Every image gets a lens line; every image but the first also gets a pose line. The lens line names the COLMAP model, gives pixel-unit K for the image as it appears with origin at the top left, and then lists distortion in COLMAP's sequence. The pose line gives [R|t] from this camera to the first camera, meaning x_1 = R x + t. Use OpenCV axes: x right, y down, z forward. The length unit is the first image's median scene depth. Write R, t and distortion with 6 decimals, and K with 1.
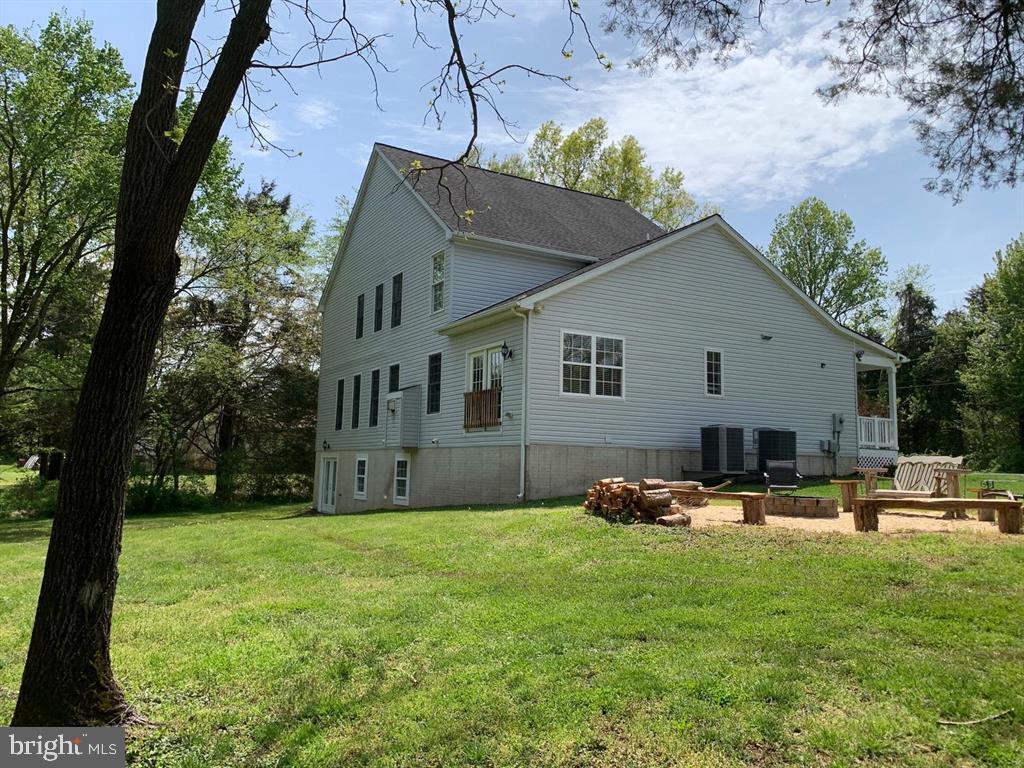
lens RADIAL K [[803.7, 0, 512.0], [0, 803.7, 384.0], [0, 0, 1]] dist [0.007352, 0.000513]
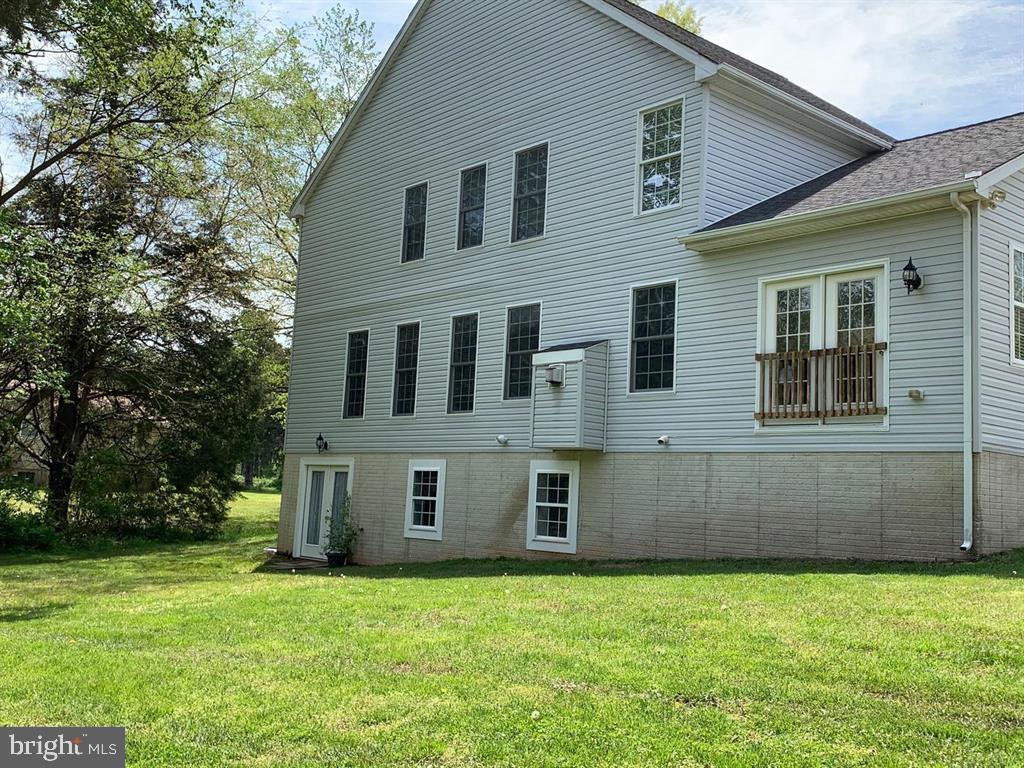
lens RADIAL K [[1097.9, 0, 517.3], [0, 1097.9, 382.8], [0, 0, 1]] dist [0.094305, -0.017004]
pose [[0.981560, 0.050833, 0.184272, -0.359344], [-0.051298, 0.998681, -0.002247, 0.041037], [-0.184143, -0.007247, 0.982873, 0.287506]]
